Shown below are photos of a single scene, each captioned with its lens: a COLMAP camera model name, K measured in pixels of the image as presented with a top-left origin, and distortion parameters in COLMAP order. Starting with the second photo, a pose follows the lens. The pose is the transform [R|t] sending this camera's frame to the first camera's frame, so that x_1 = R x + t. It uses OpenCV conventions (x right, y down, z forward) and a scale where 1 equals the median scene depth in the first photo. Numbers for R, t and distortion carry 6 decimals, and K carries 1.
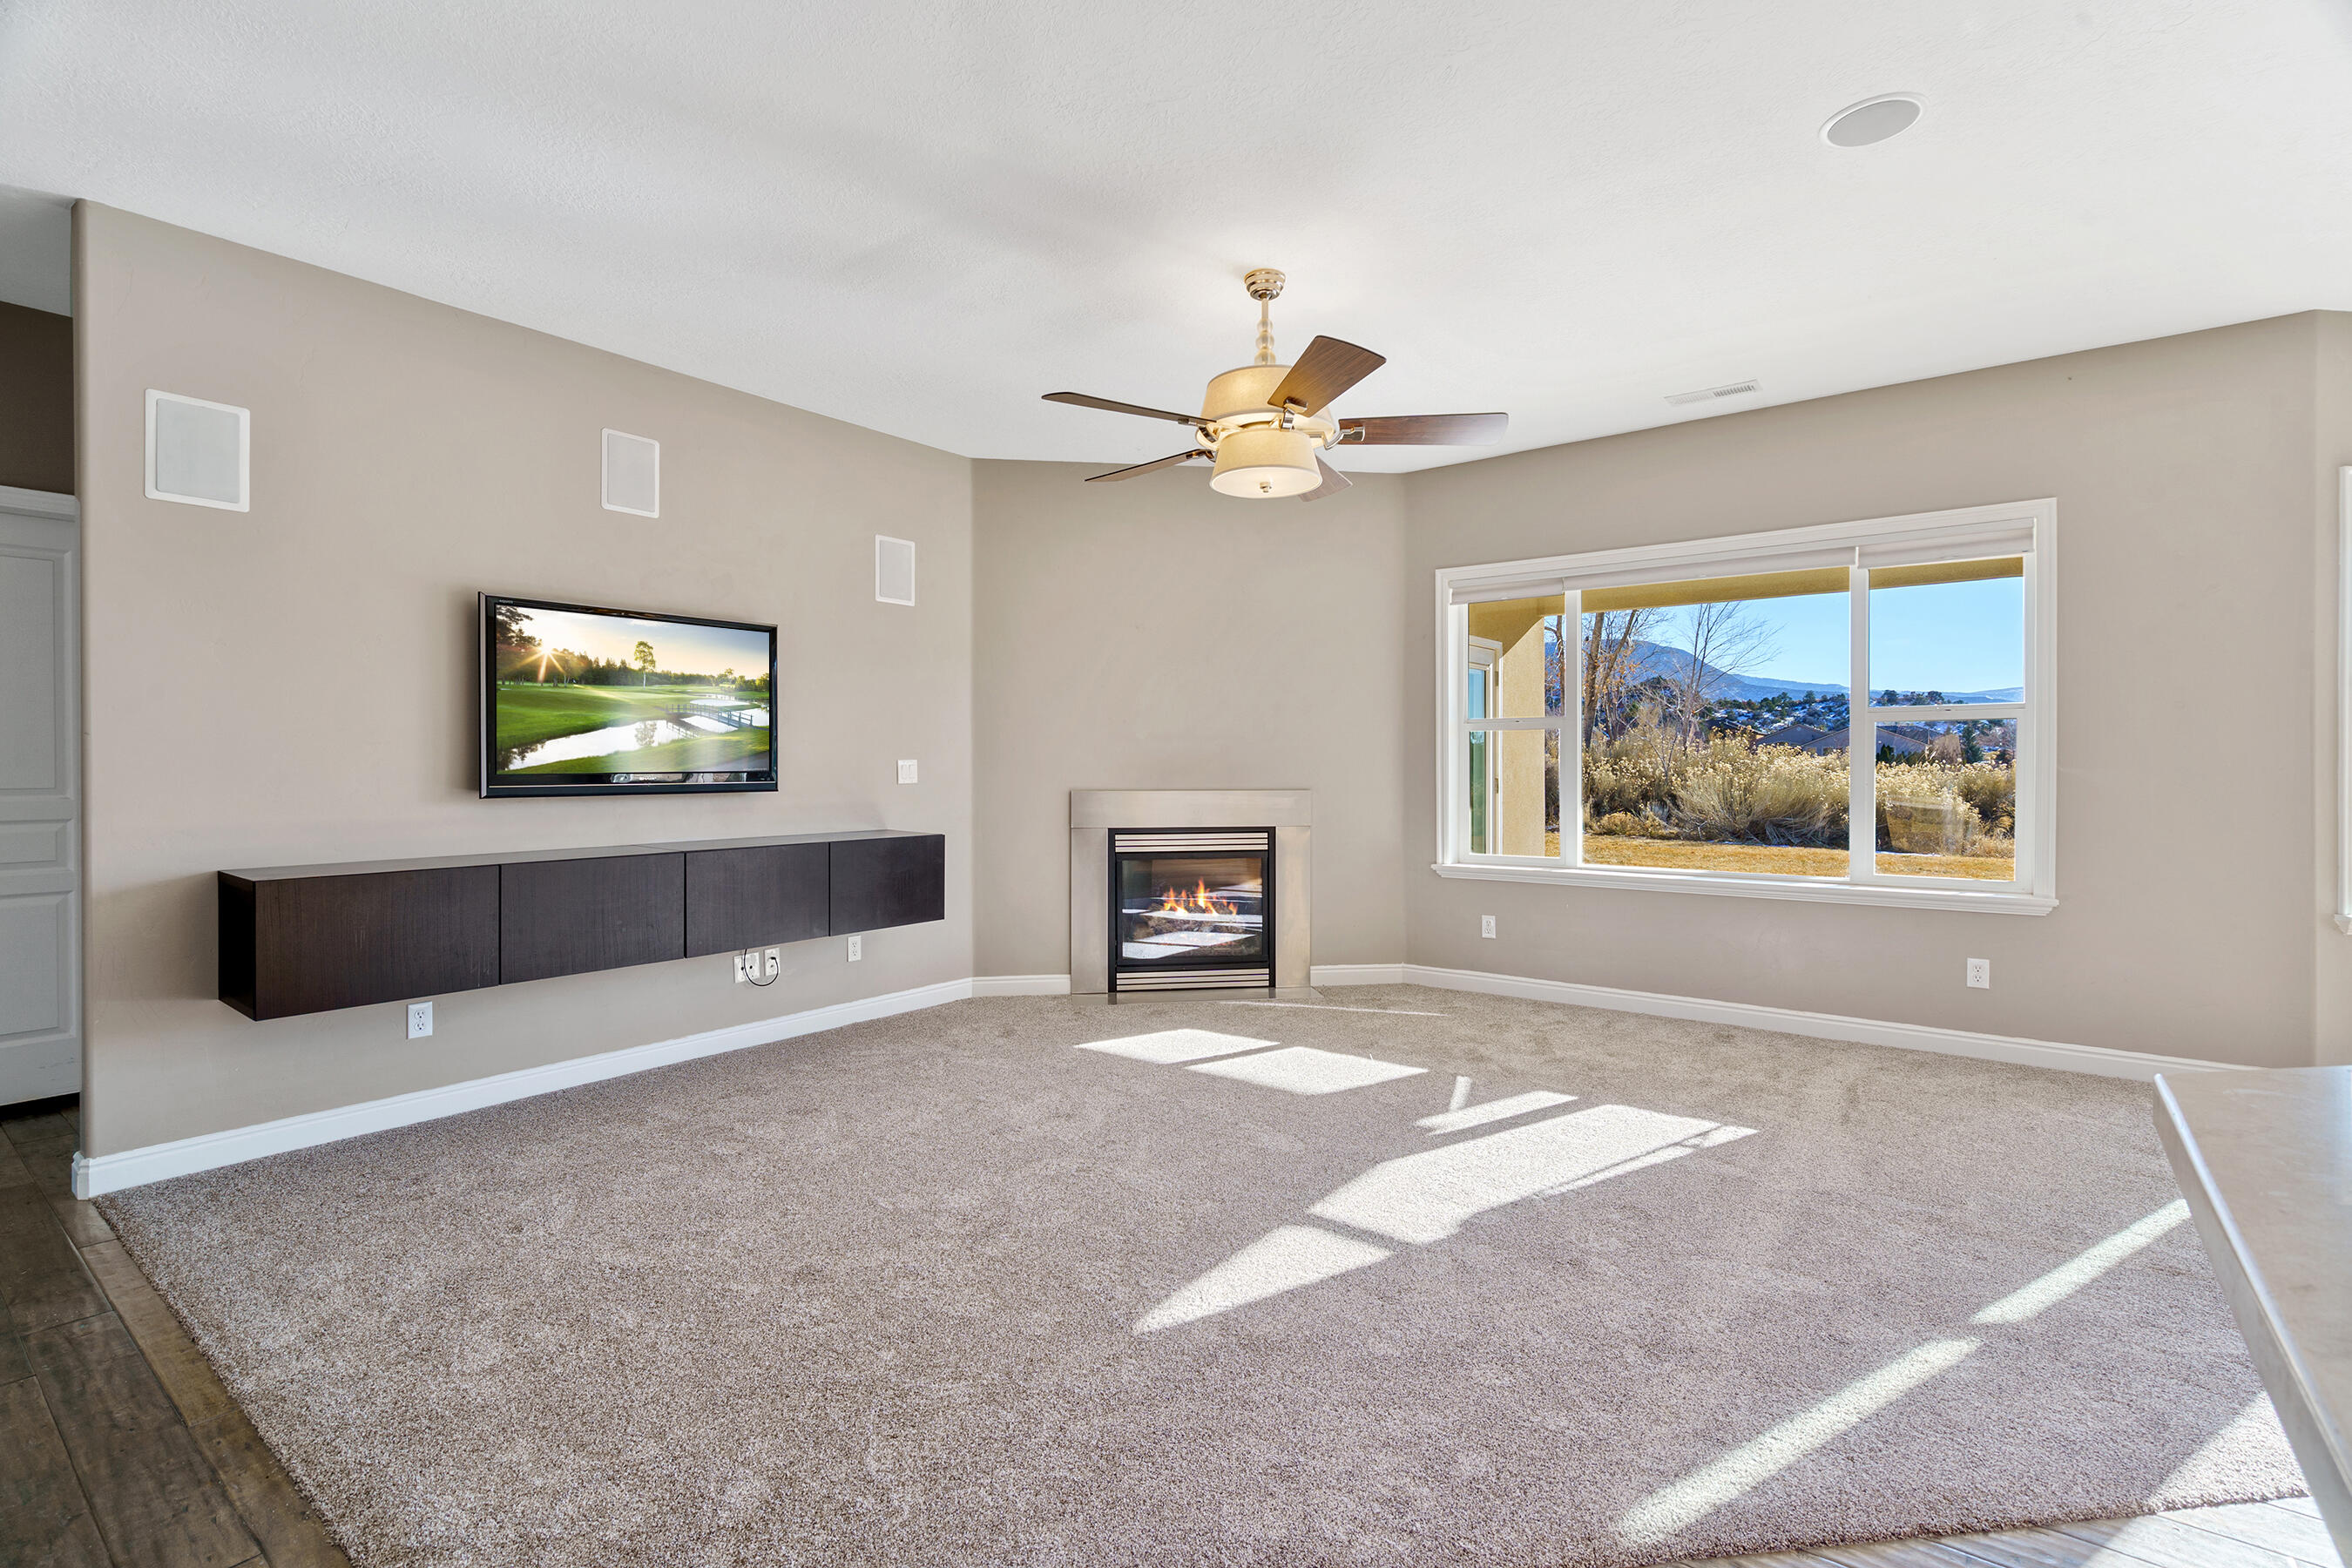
lens RADIAL K [[1081.3, 0, 1180.2], [0, 1081.3, 760.1], [0, 0, 1]] dist [-0.004914, 0.003092]
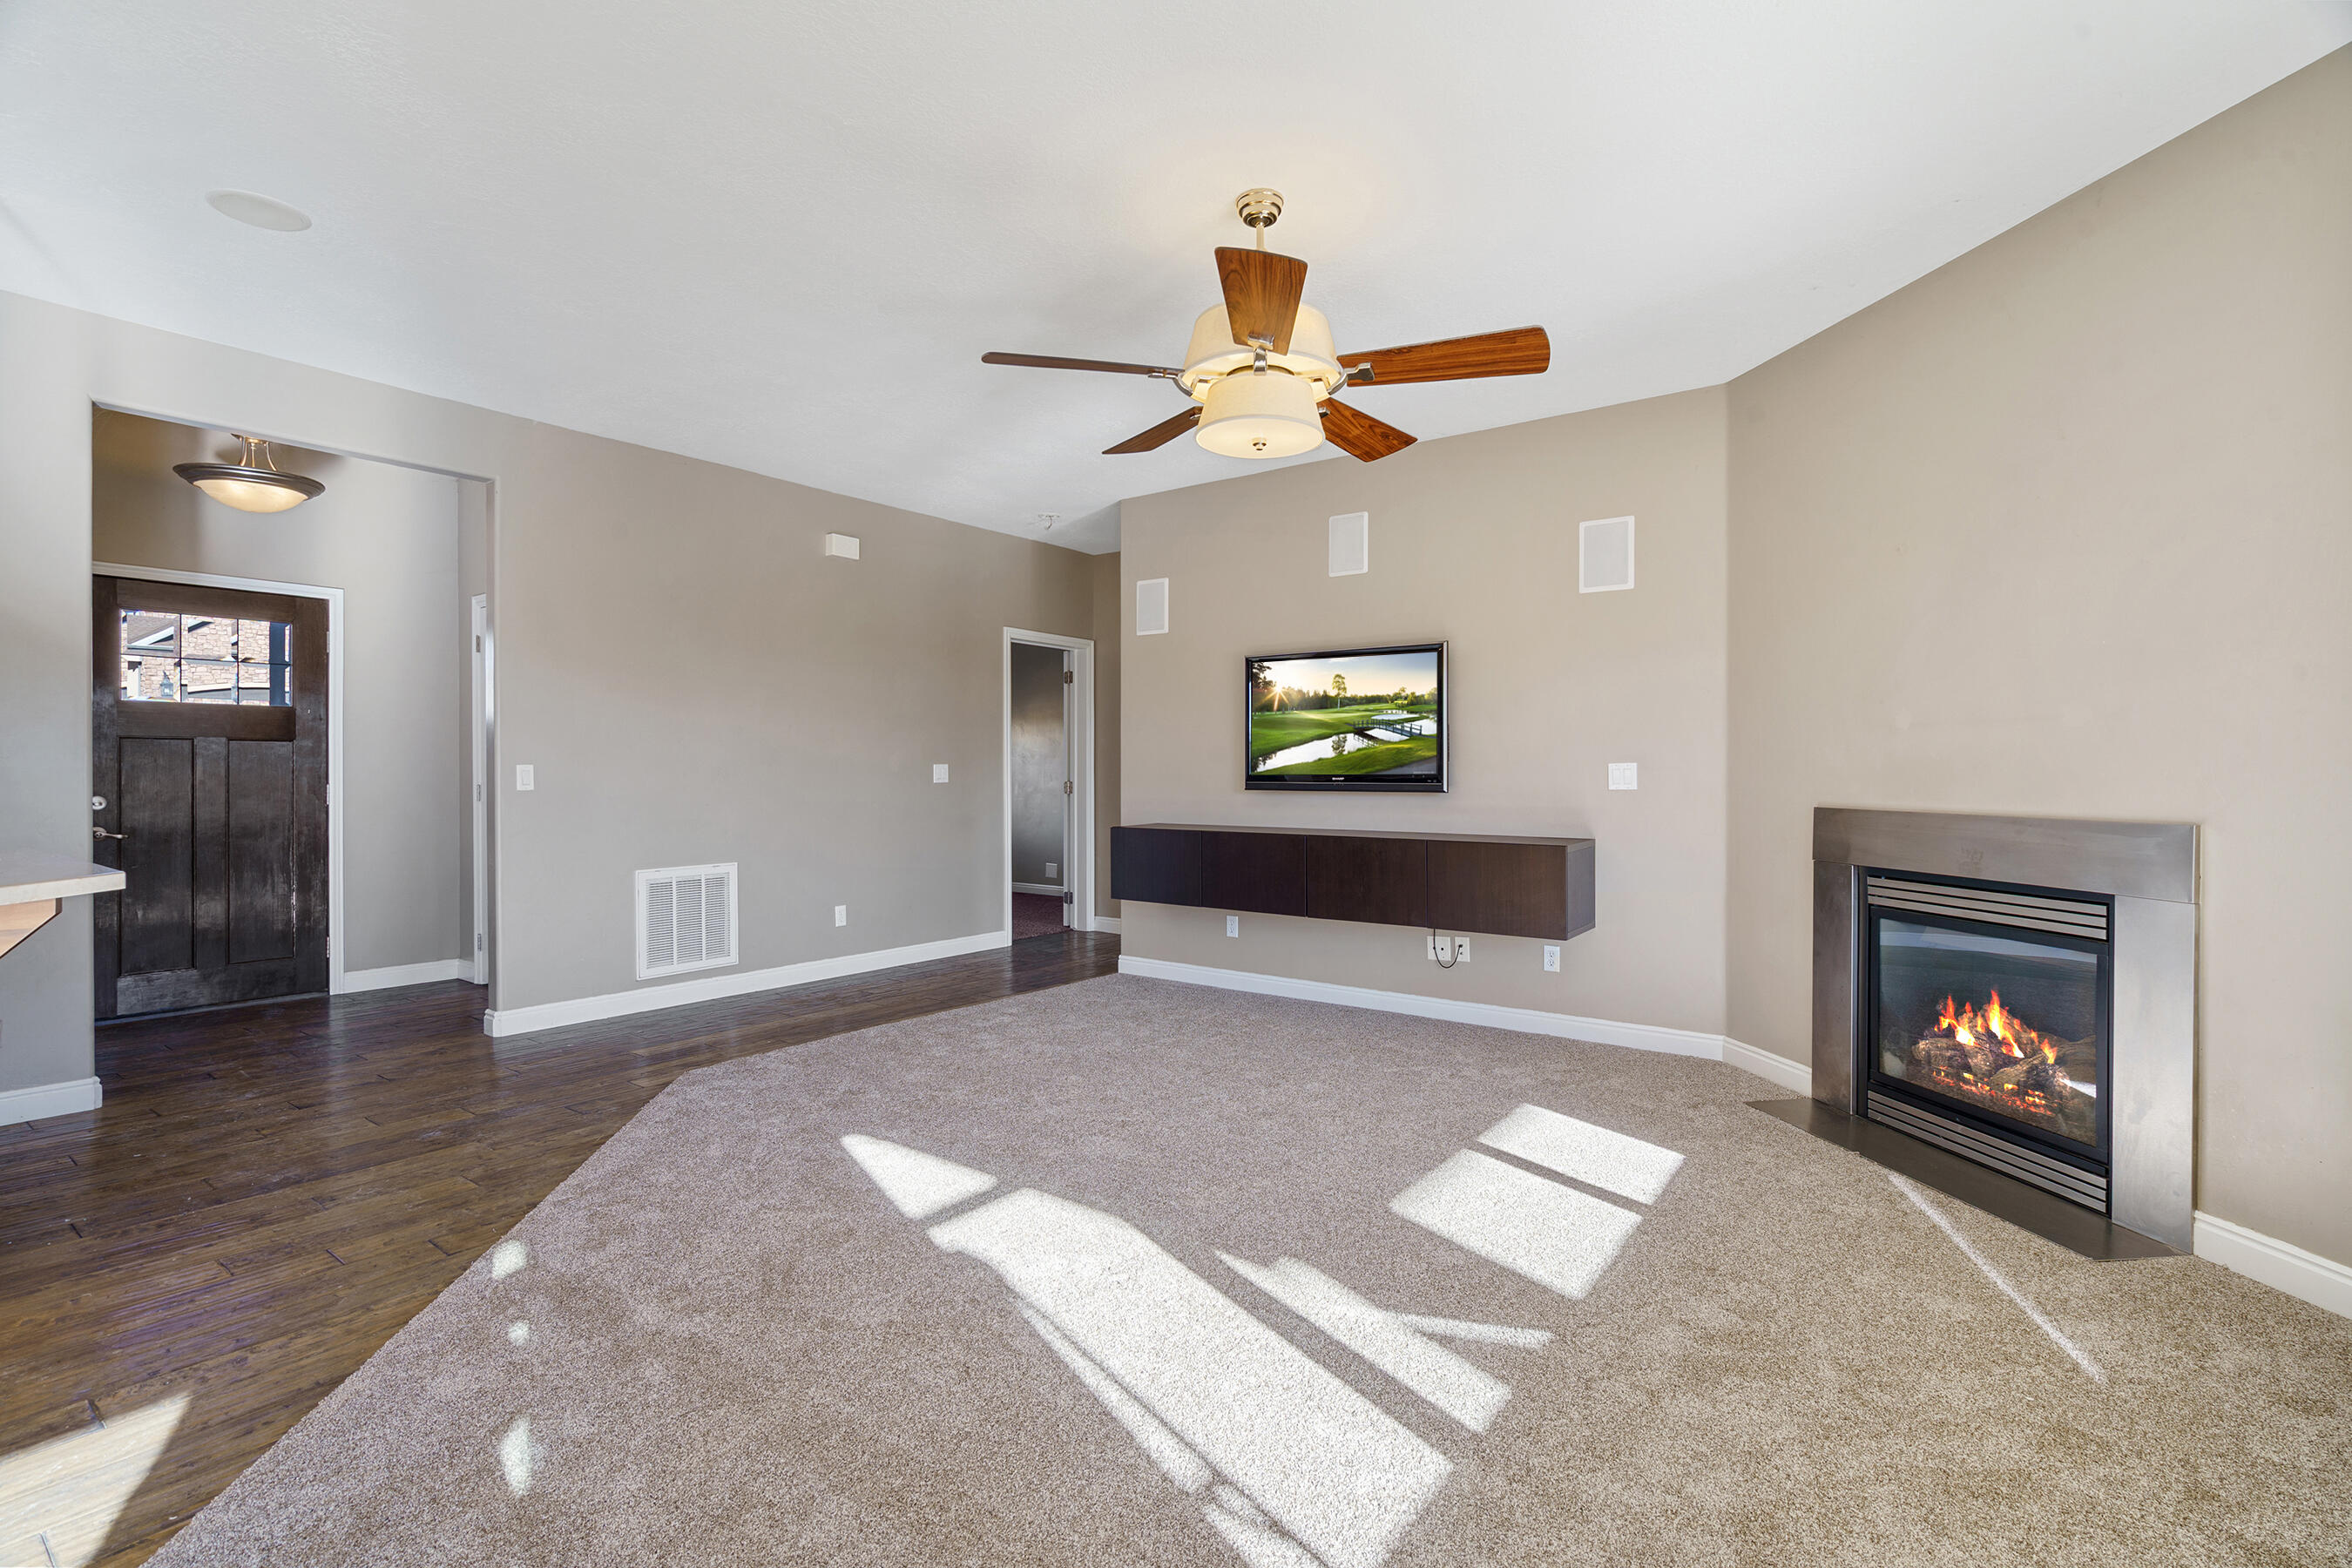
lens RADIAL K [[1081.3, 0, 1173.2], [0, 1081.3, 772.8], [0, 0, 1]] dist [-0.004914, 0.003092]
pose [[0.003180, 0.005452, -0.999980, 0.811155], [0.000751, 0.999985, 0.005455, 0.002344], [0.999995, -0.000769, 0.003176, 0.796727]]
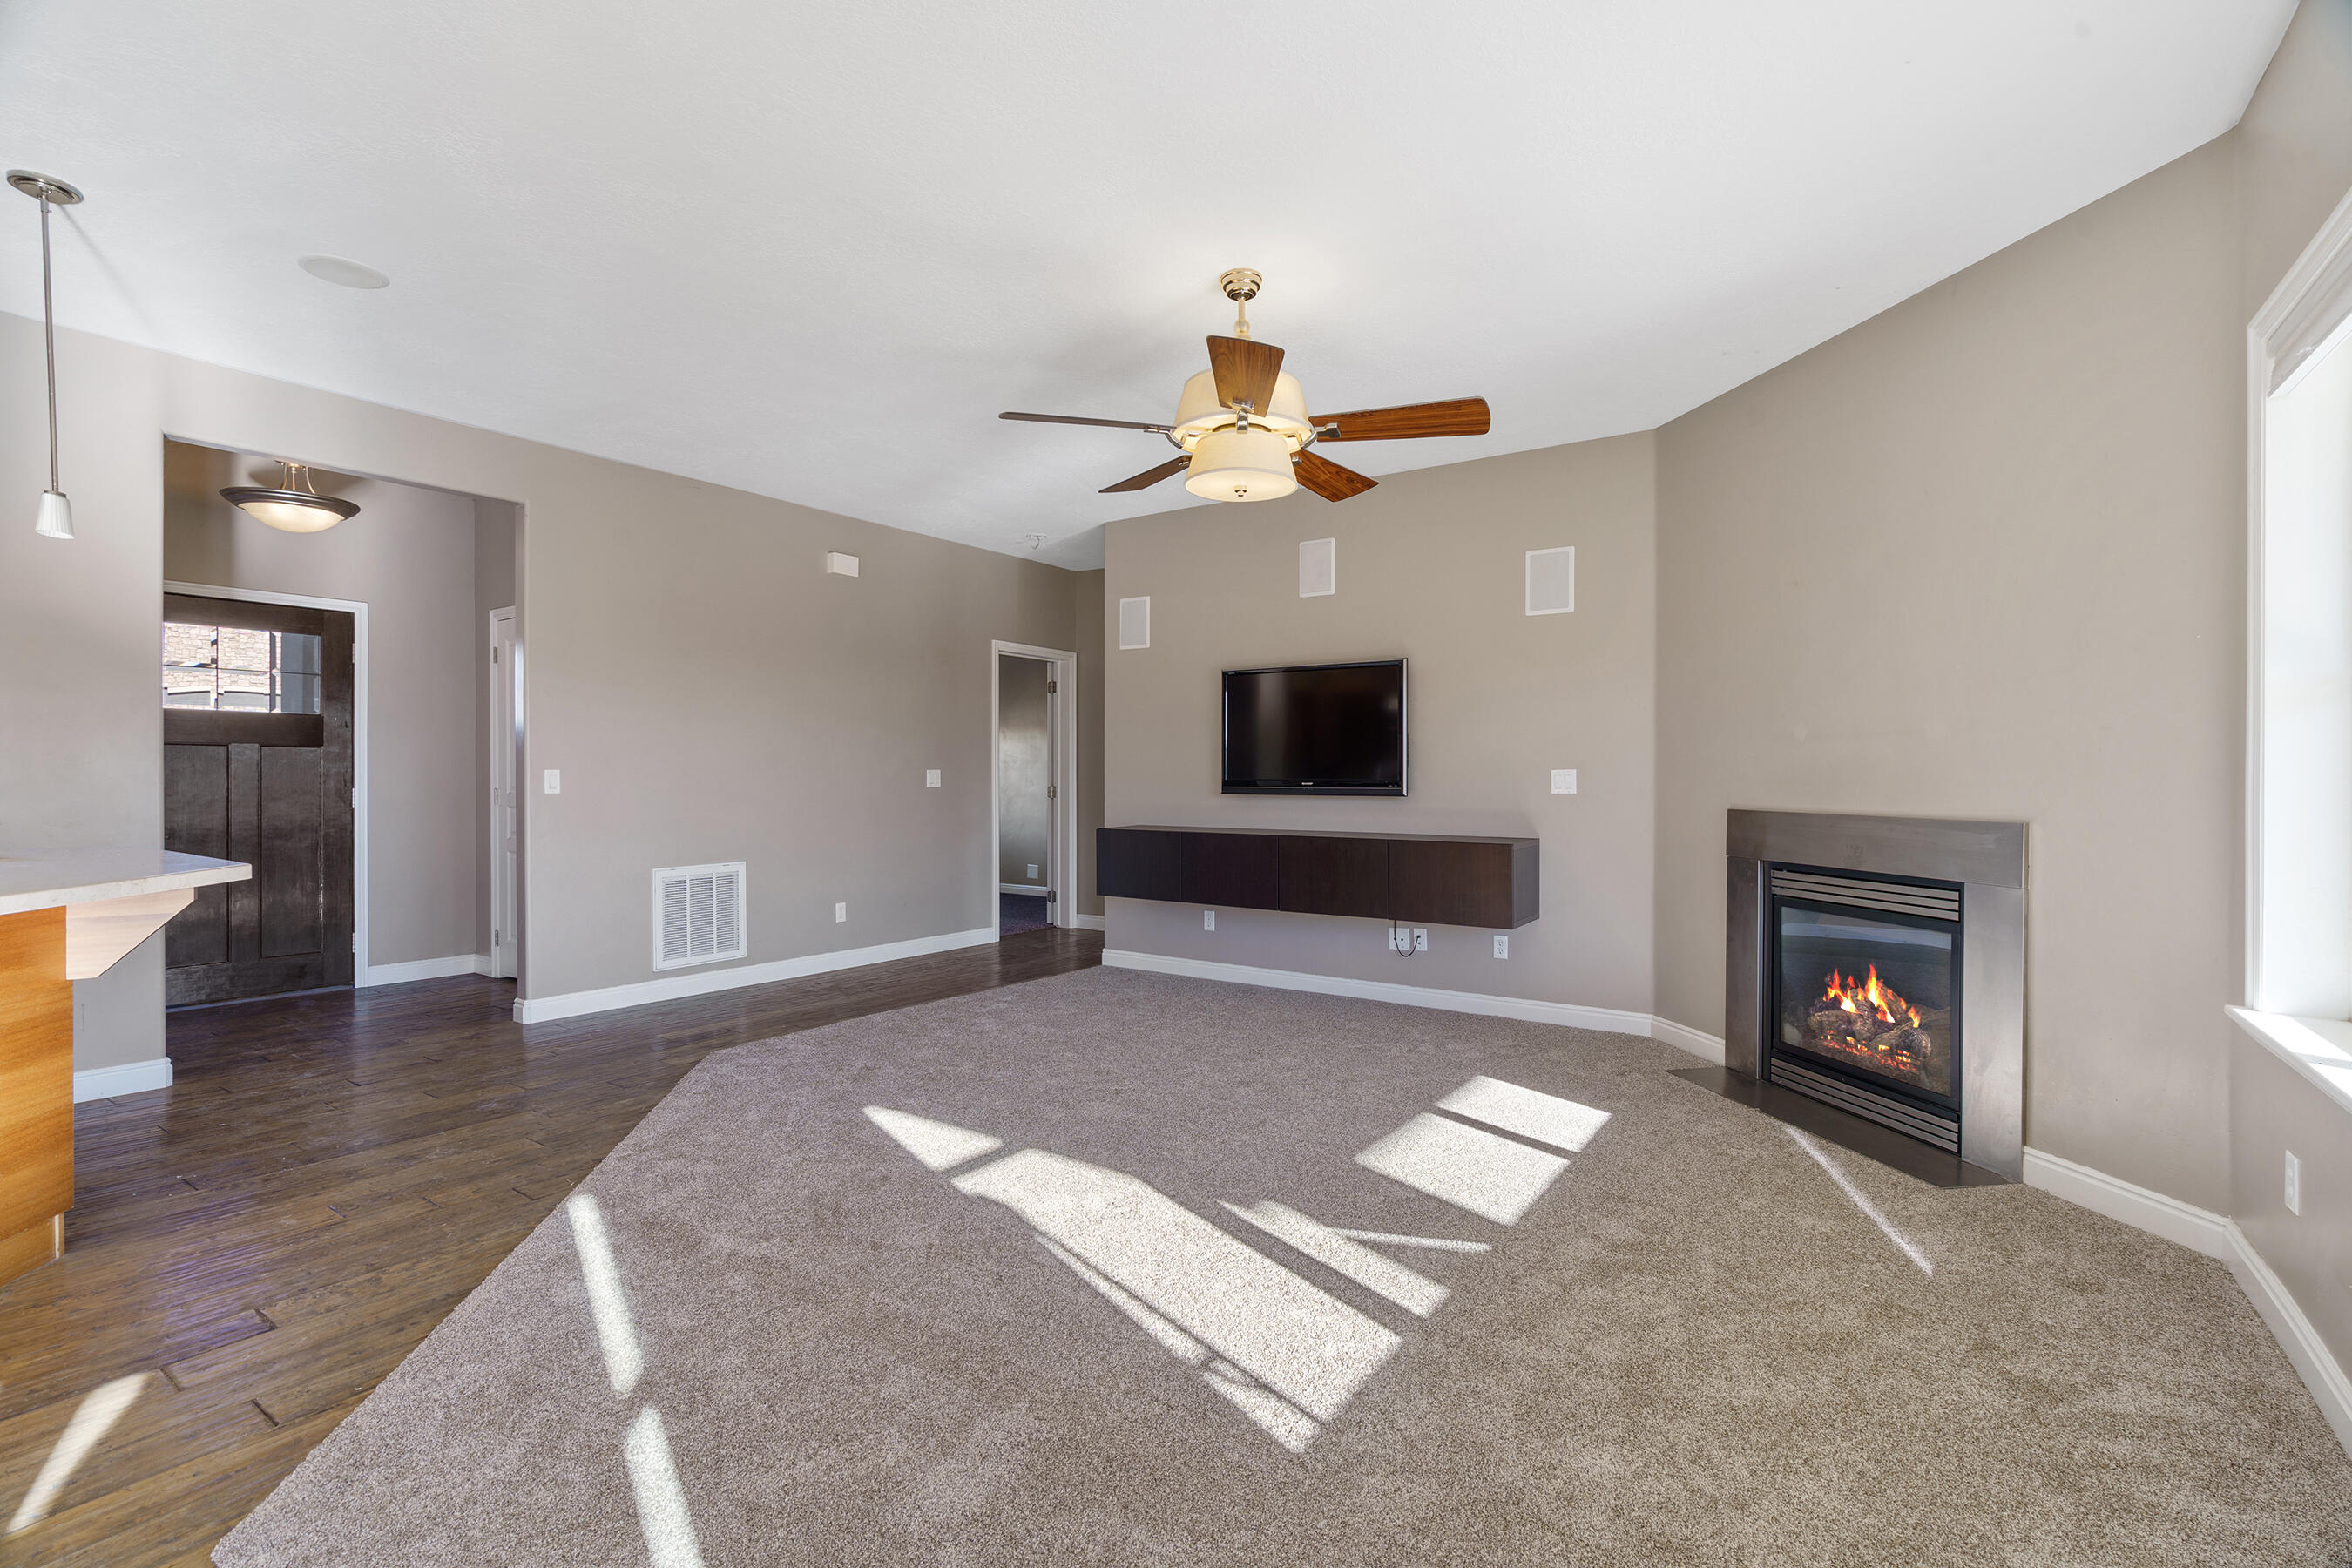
lens RADIAL K [[1081.3, 0, 1185.6], [0, 1081.3, 779.5], [0, 0, 1]] dist [-0.004914, 0.003092]
pose [[0.044183, 0.006695, -0.999001, 0.908658], [-0.000291, 0.999978, 0.006689, 0.002169], [0.999023, -0.000005, 0.044184, 0.779226]]
